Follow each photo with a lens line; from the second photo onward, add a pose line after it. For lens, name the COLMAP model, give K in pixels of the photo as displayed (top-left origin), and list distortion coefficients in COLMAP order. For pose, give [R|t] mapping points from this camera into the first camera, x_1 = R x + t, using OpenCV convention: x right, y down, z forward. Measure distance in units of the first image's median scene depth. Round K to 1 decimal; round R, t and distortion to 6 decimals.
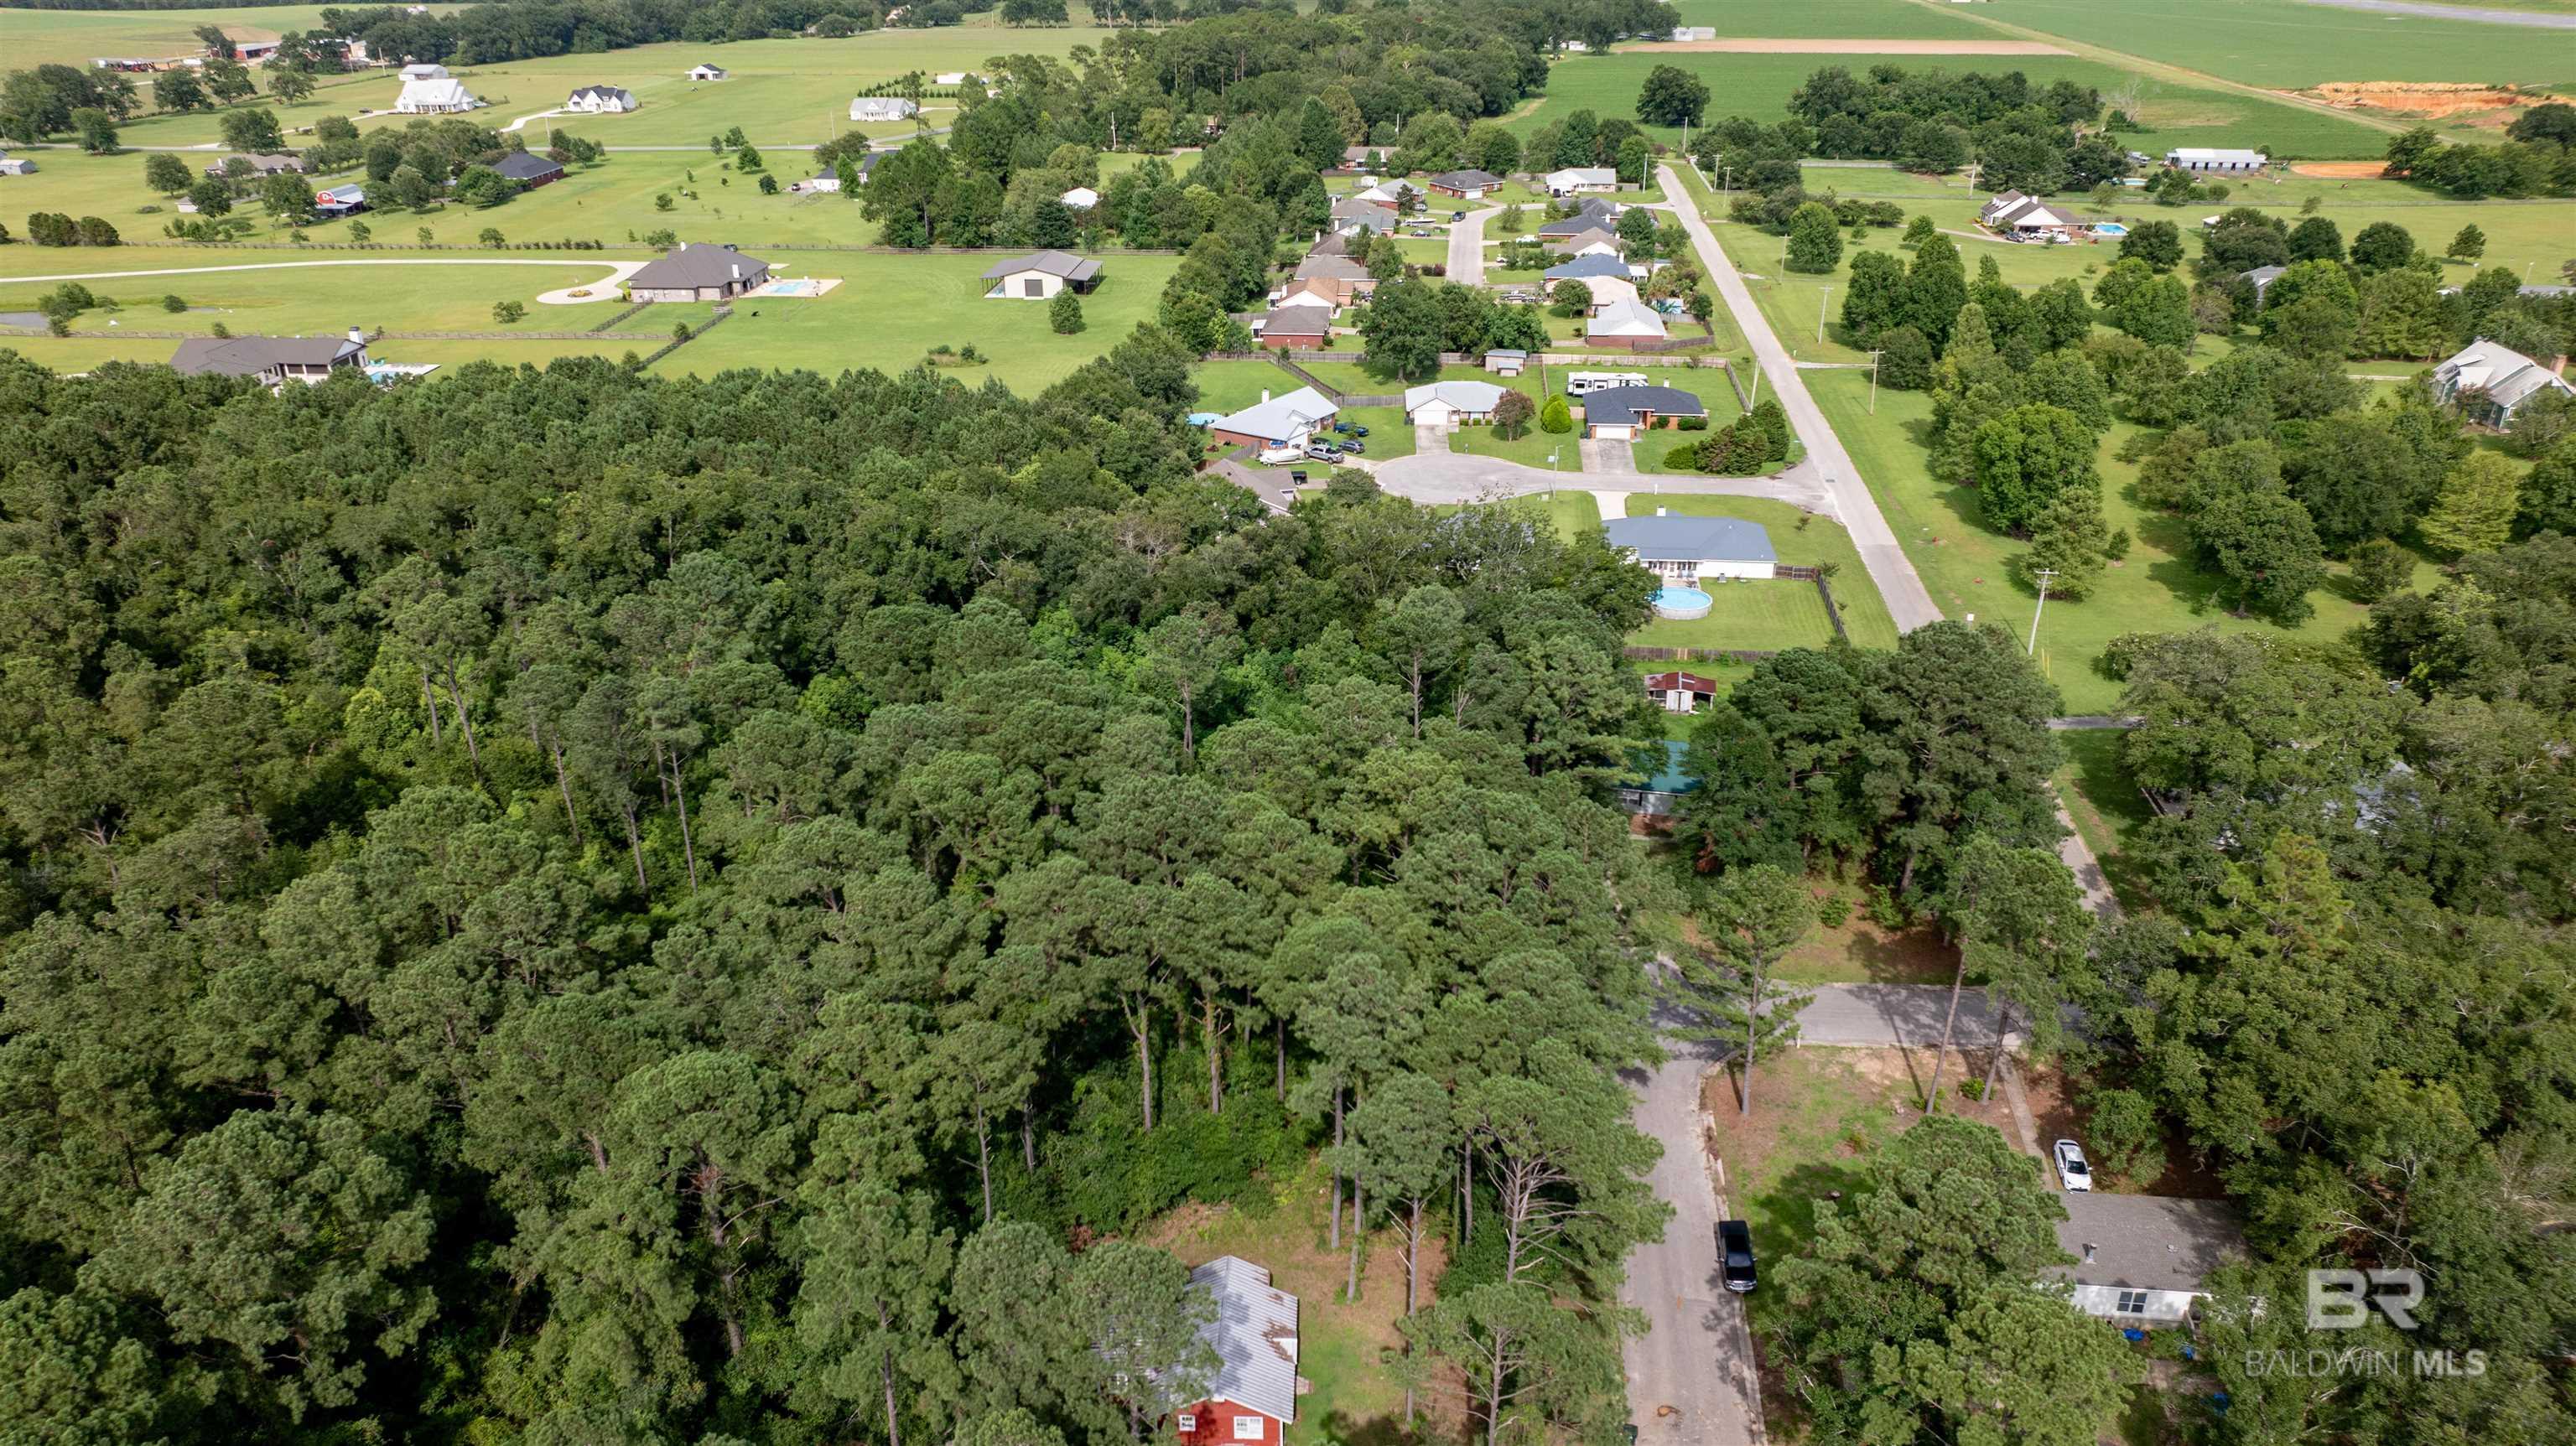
lens RADIAL K [[1775.7, 0, 1283.3], [0, 1775.7, 721.6], [0, 0, 1]] dist [-0.060833, 0.048690]
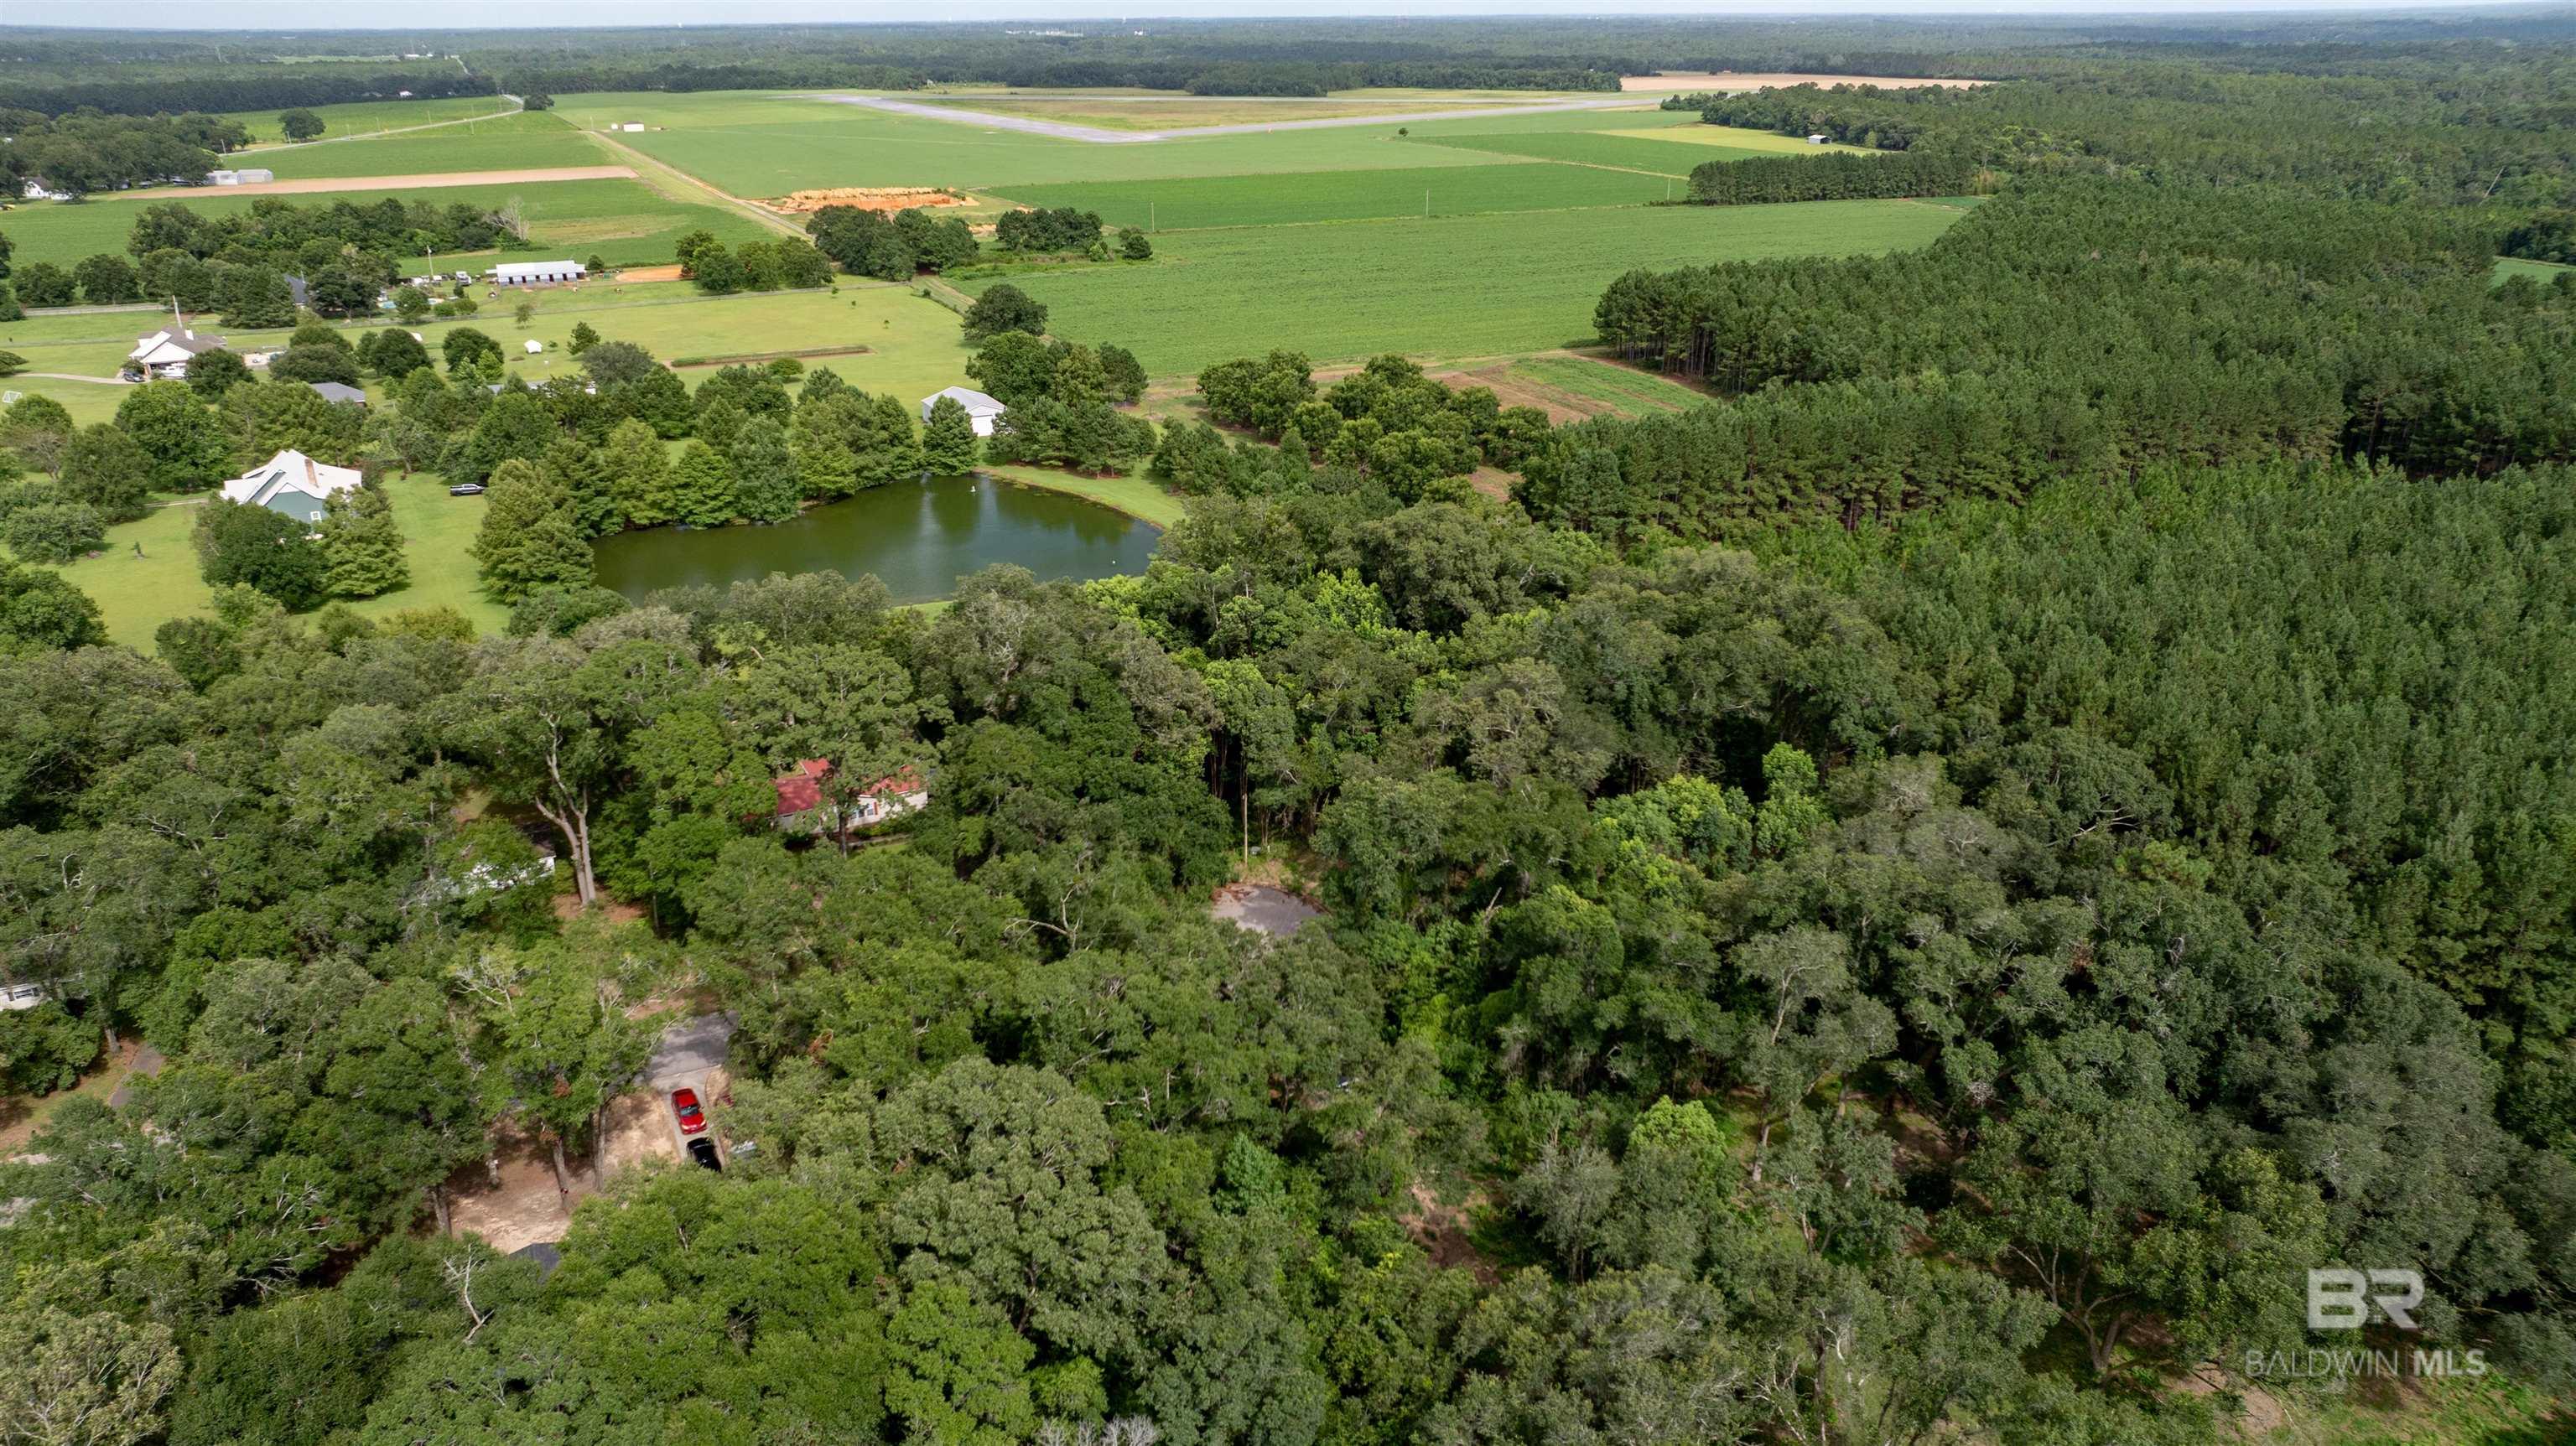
lens RADIAL K [[1775.7, 0, 1283.3], [0, 1775.7, 721.6], [0, 0, 1]] dist [-0.060833, 0.048690]
pose [[0.863288, -0.180247, 0.471429, 0.544390], [0.212656, 0.976998, -0.015871, 0.040810], [-0.457724, 0.113954, 0.881761, -0.048563]]
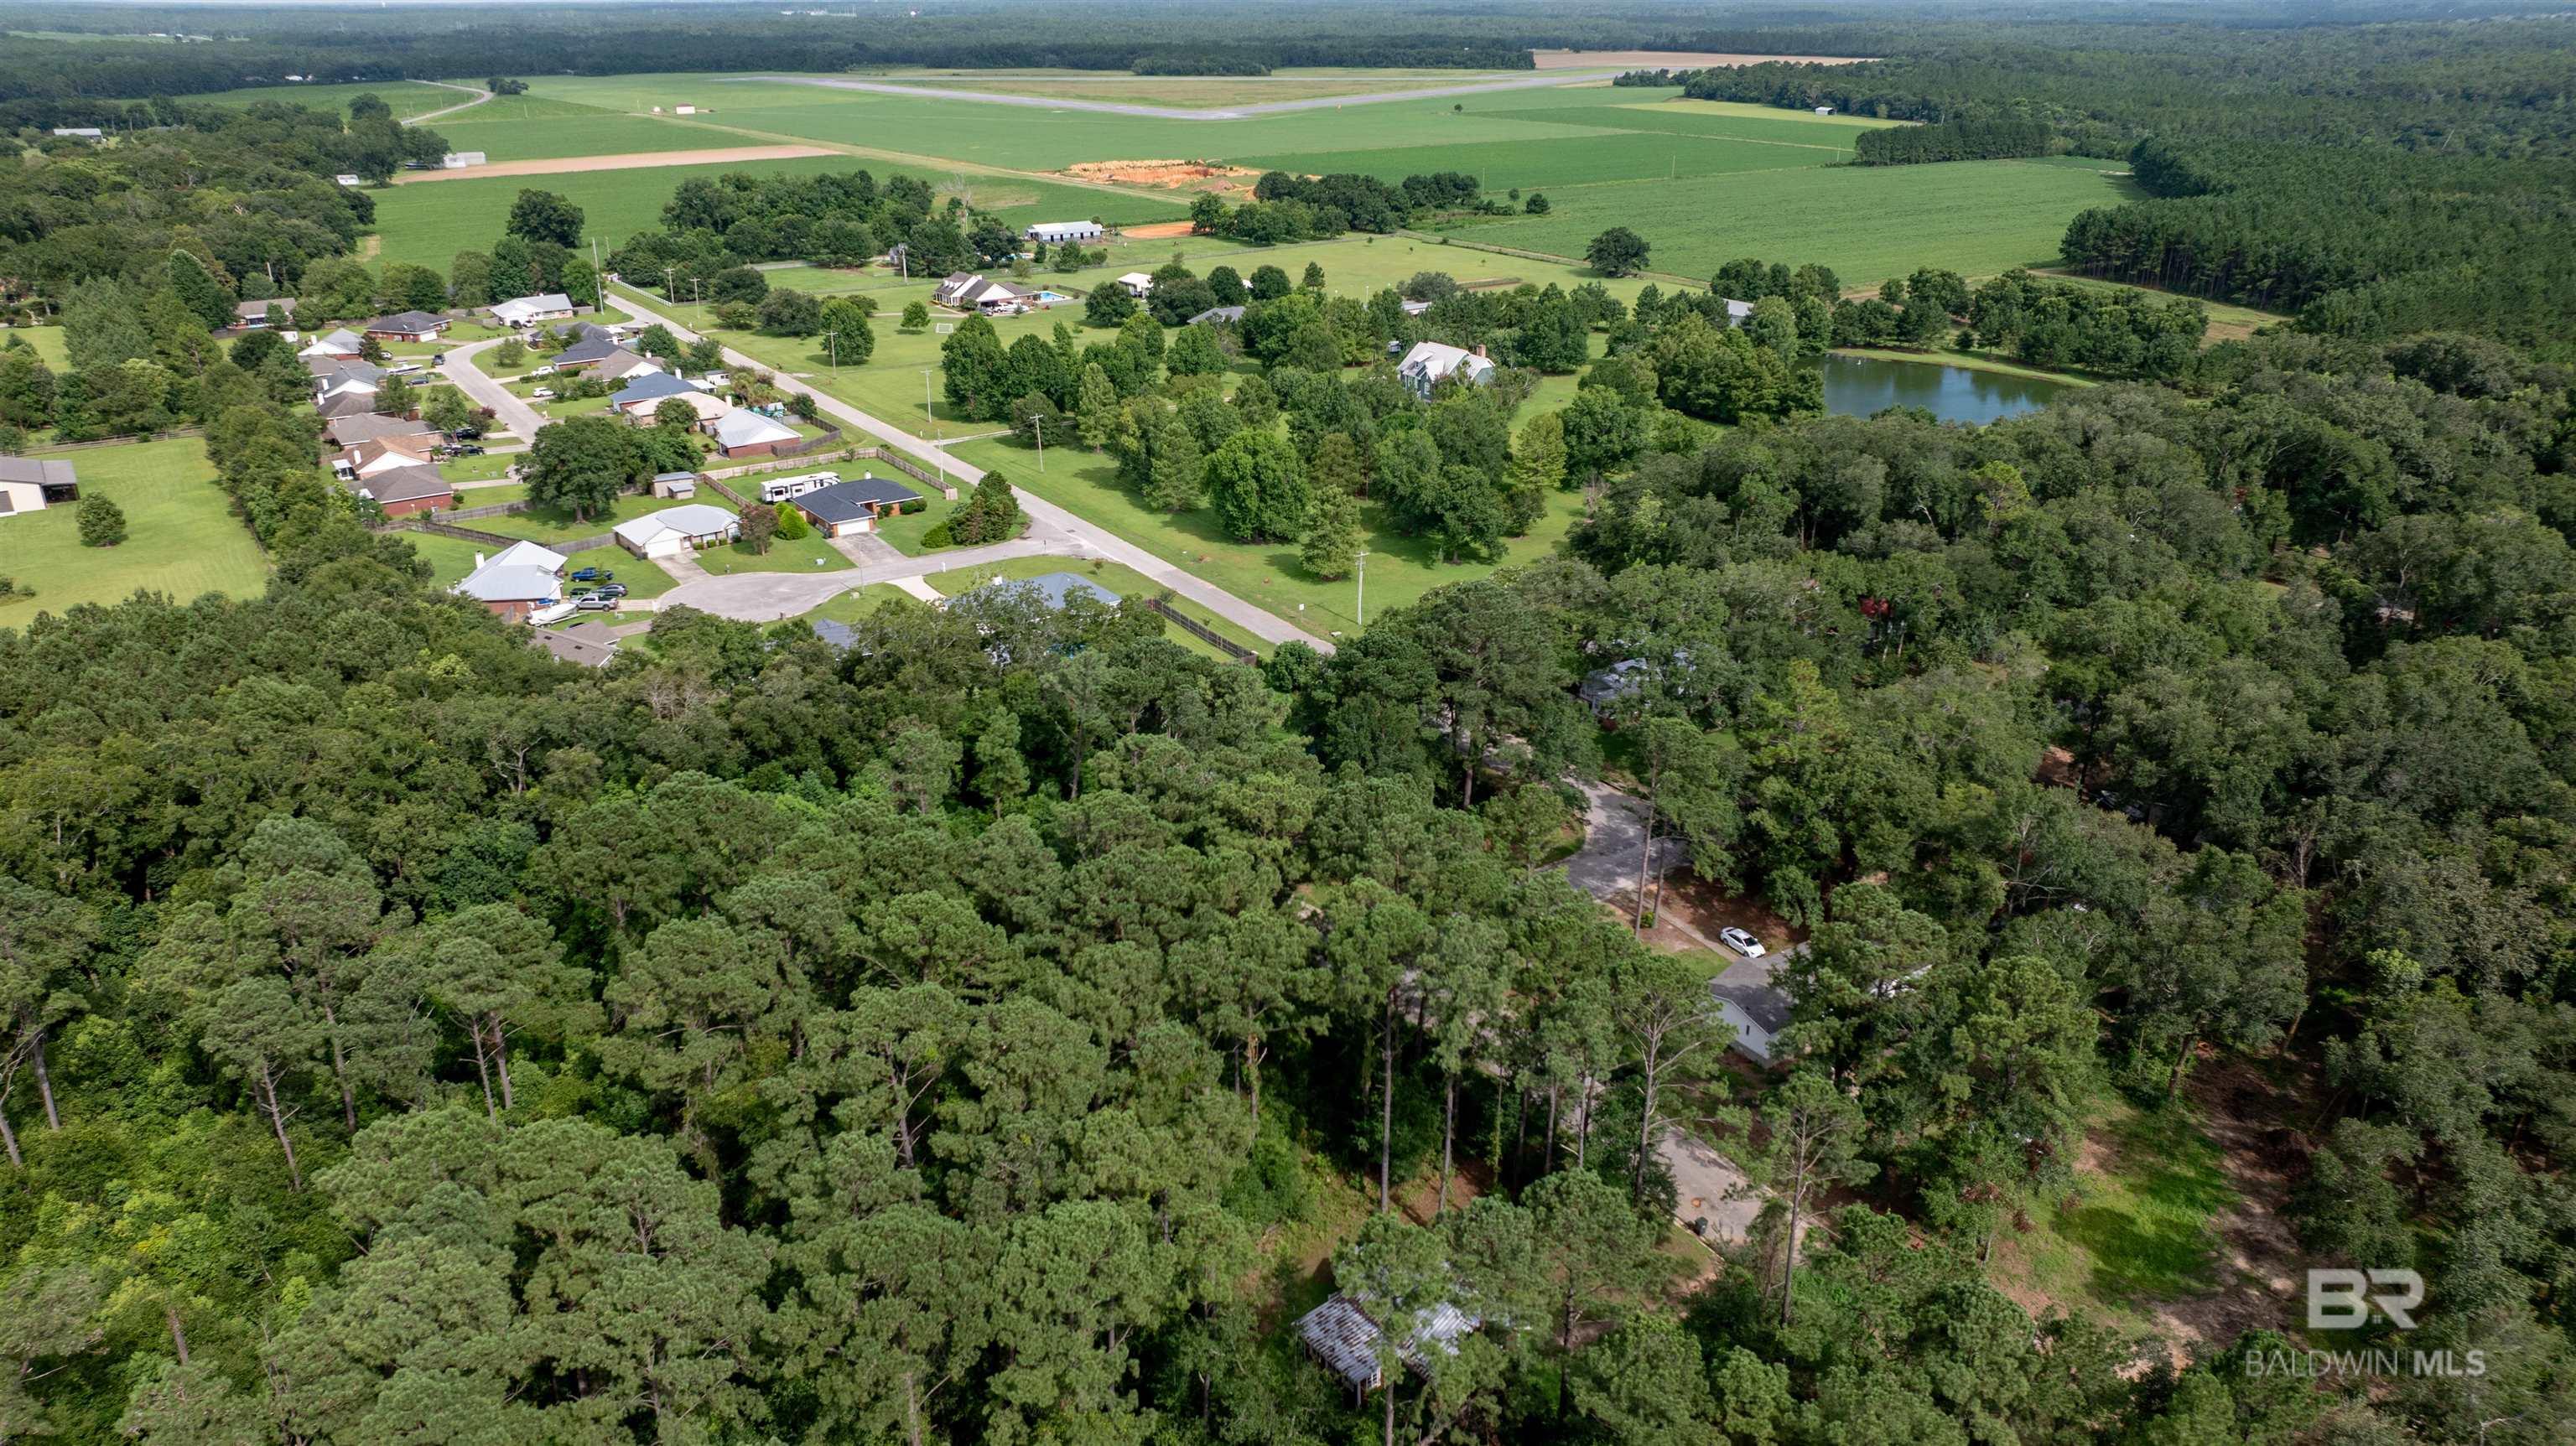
lens RADIAL K [[1775.7, 0, 1283.3], [0, 1775.7, 721.6], [0, 0, 1]] dist [-0.060833, 0.048690]
pose [[0.765068, -0.238763, 0.598050, -0.184167], [0.272954, 0.961403, 0.034644, -0.015858], [-0.583239, 0.136735, 0.800710, 0.034005]]
